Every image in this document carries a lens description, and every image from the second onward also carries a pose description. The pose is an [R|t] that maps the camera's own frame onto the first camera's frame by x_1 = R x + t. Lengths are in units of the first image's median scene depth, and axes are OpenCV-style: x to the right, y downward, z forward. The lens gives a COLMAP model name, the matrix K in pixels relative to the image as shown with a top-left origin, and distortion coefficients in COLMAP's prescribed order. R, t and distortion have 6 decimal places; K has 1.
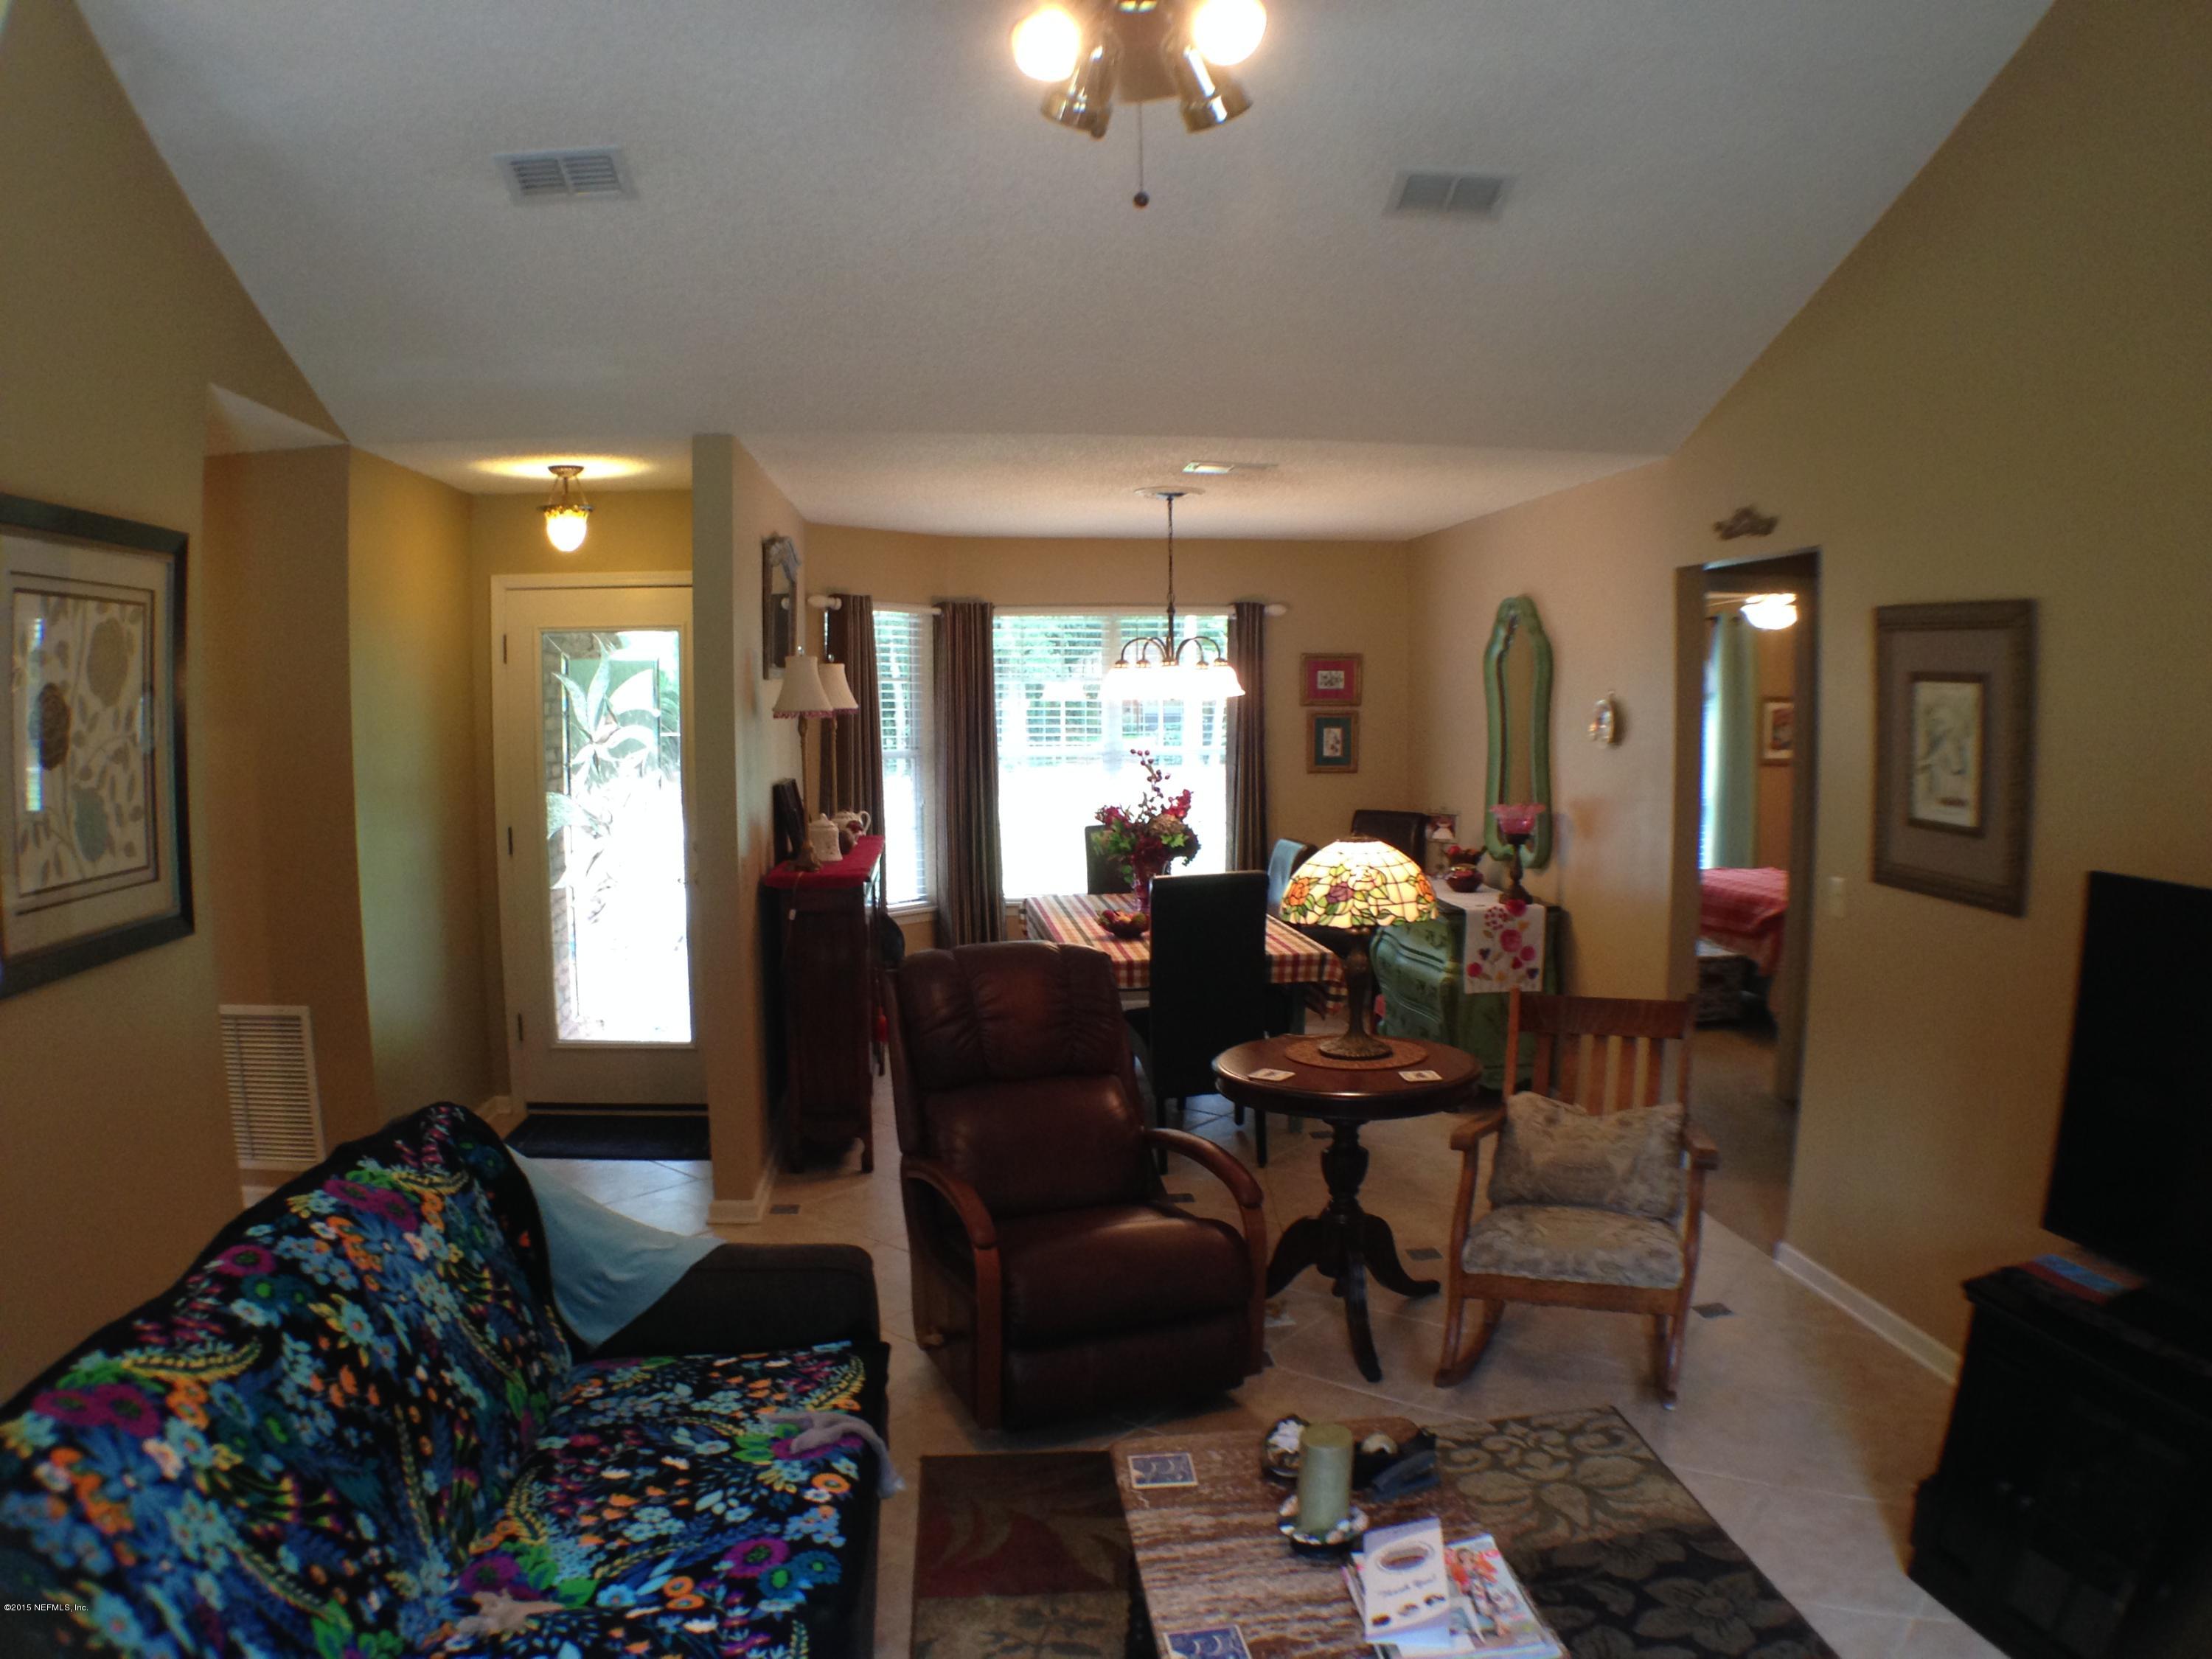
lens RADIAL K [[1455.7, 0, 1106.0], [0, 1455.7, 829.5], [0, 0, 1]] dist [-0.236272, 0.030430]
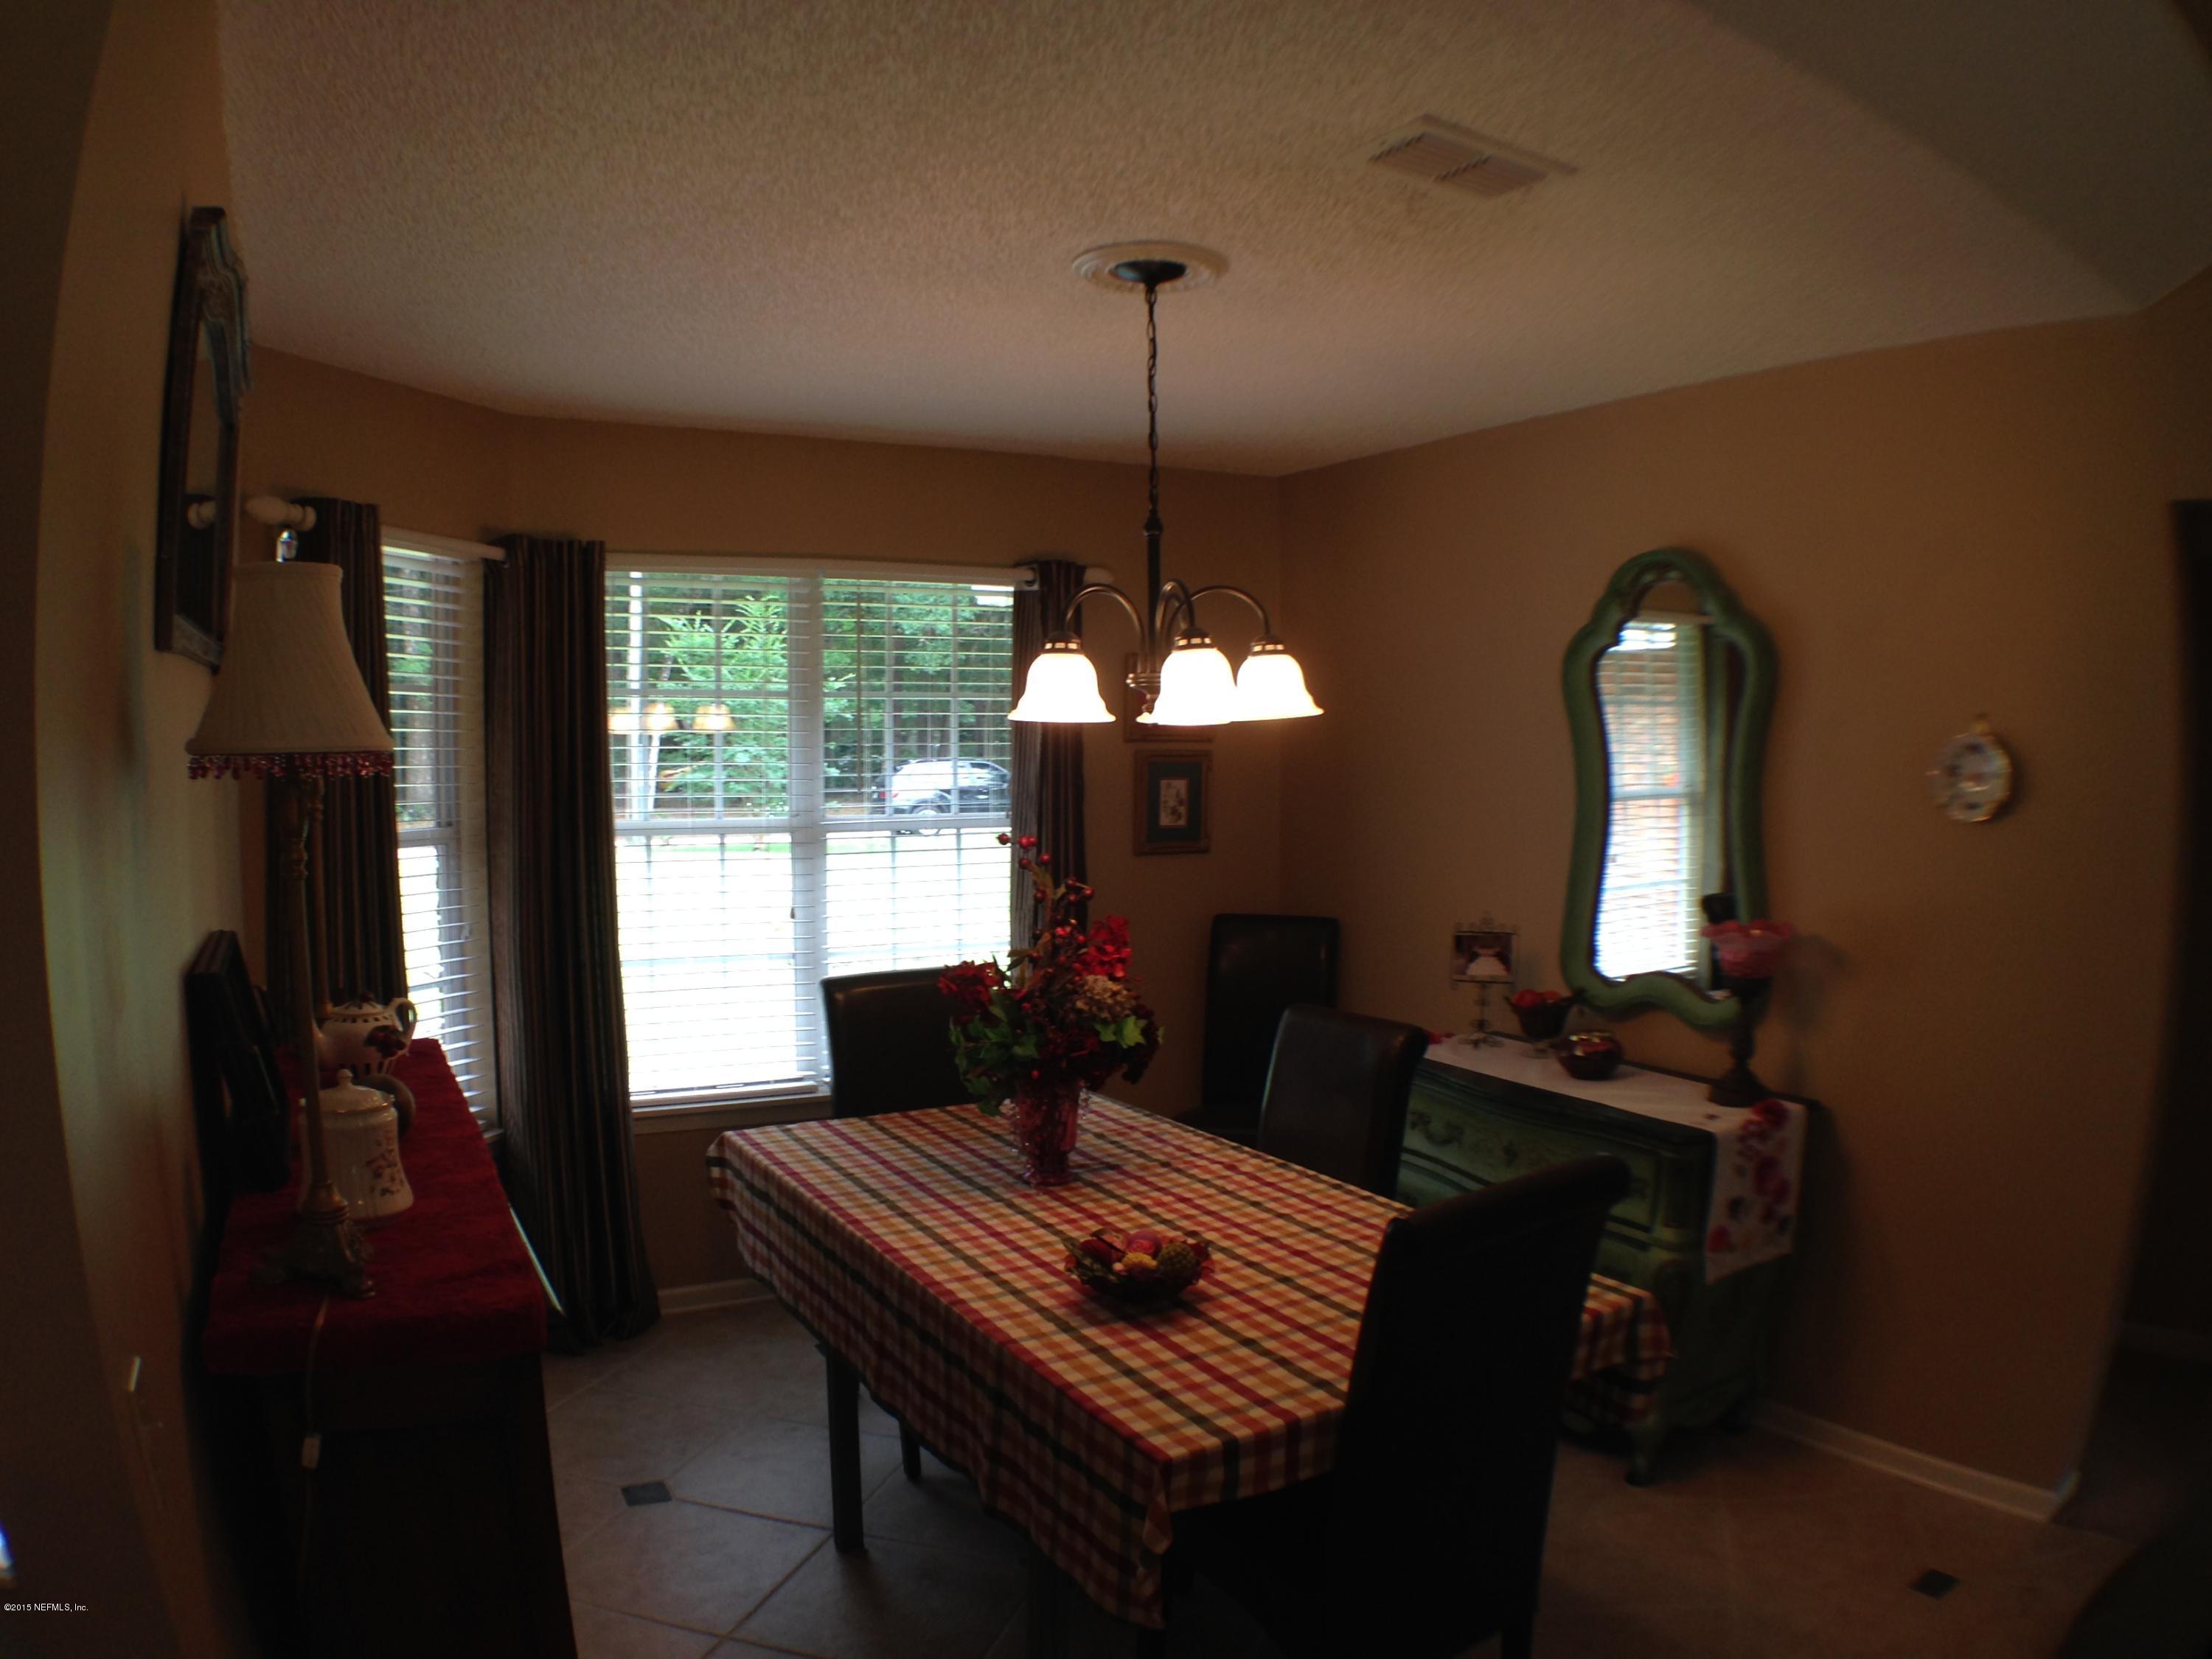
lens RADIAL K [[1455.7, 0, 1106.0], [0, 1455.7, 829.5], [0, 0, 1]] dist [-0.236272, 0.030430]
pose [[0.914076, -0.019362, 0.405080, -0.150364], [0.030511, 0.999312, -0.021084, -0.049865], [-0.404393, 0.031632, 0.914038, 0.614697]]
